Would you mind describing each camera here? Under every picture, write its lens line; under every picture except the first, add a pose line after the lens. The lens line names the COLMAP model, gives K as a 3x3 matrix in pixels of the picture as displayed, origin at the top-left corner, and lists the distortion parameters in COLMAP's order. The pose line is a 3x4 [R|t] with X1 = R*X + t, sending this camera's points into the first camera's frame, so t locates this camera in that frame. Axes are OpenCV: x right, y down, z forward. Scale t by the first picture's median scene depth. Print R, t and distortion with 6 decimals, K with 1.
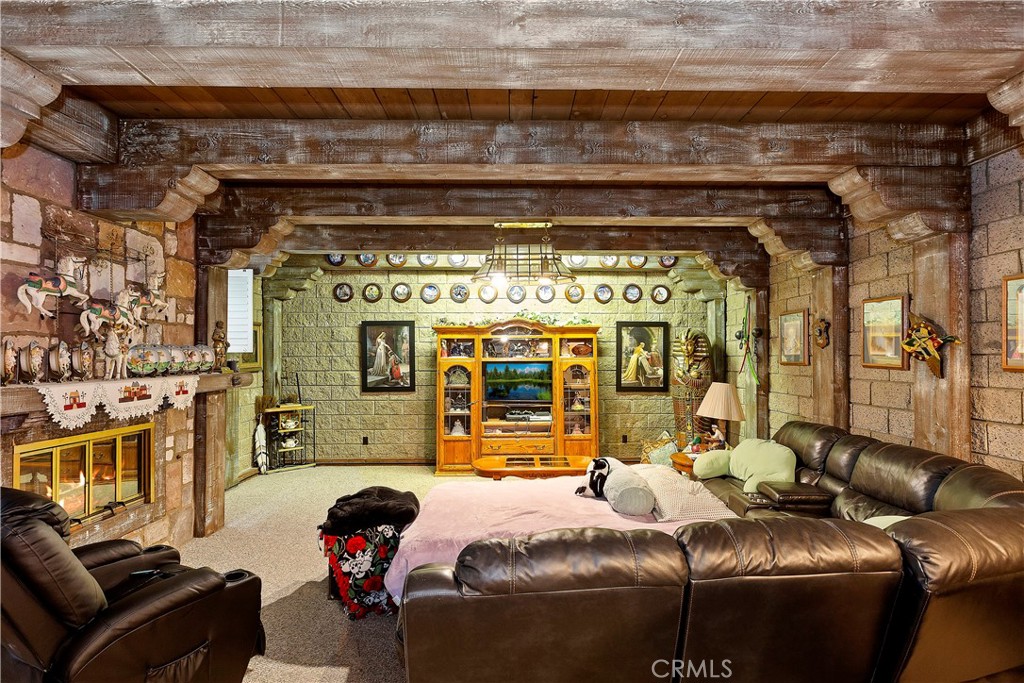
lens RADIAL K [[486.1, 0, 511.4], [0, 486.1, 346.0], [0, 0, 1]] dist [0.001806, 0.000031]
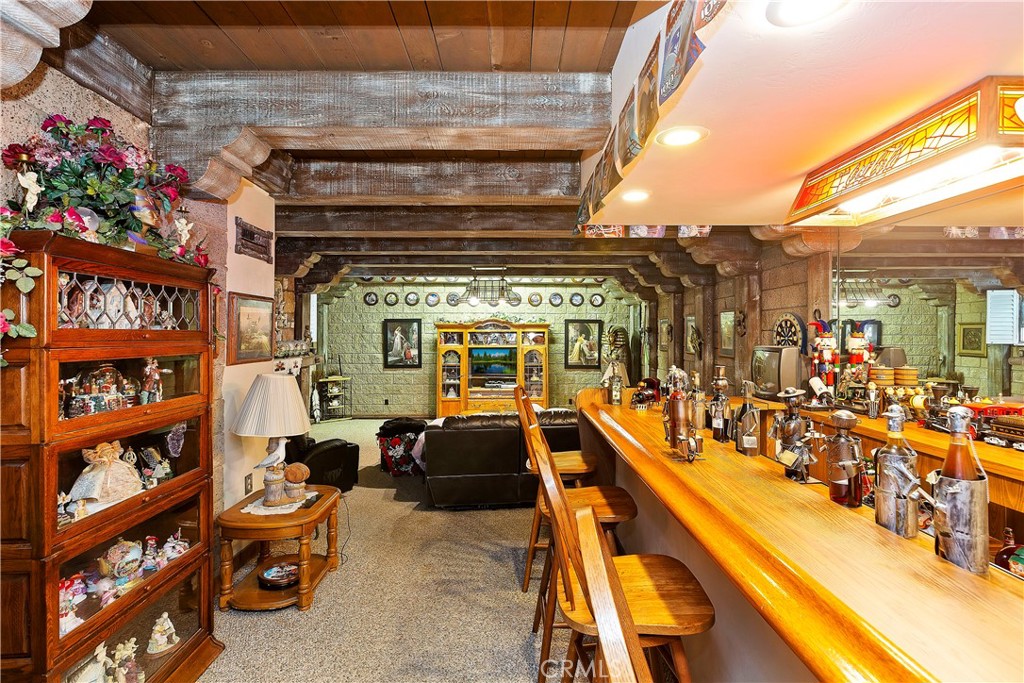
lens RADIAL K [[486.1, 0, 546.2], [0, 486.1, 338.9], [0, 0, 1]] dist [0.001806, 0.000031]
pose [[0.997736, 0.006137, 0.066970, 0.073545], [-0.007962, 0.999603, 0.027026, -0.034526], [-0.066778, -0.027498, 0.997389, -0.464356]]
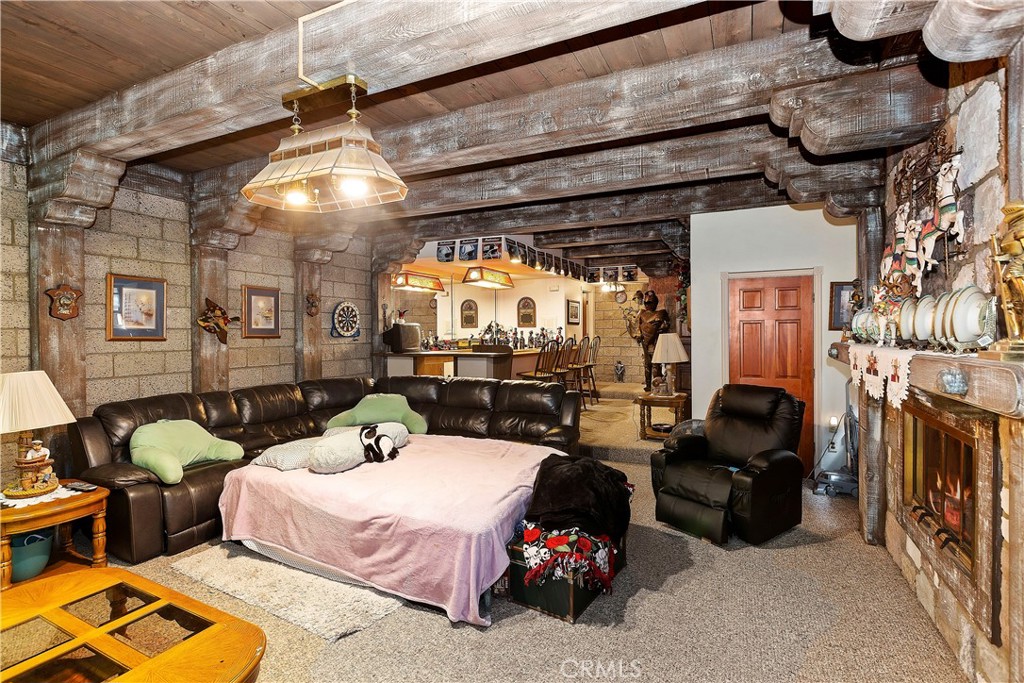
lens RADIAL K [[486.1, 0, 511.0], [0, 486.1, 337.8], [0, 0, 1]] dist [0.001806, 0.000031]
pose [[-0.894731, 0.006146, 0.446563, -0.304606], [0.001630, 0.999944, -0.010497, 0.032674], [-0.446602, -0.008664, -0.894691, 0.995344]]
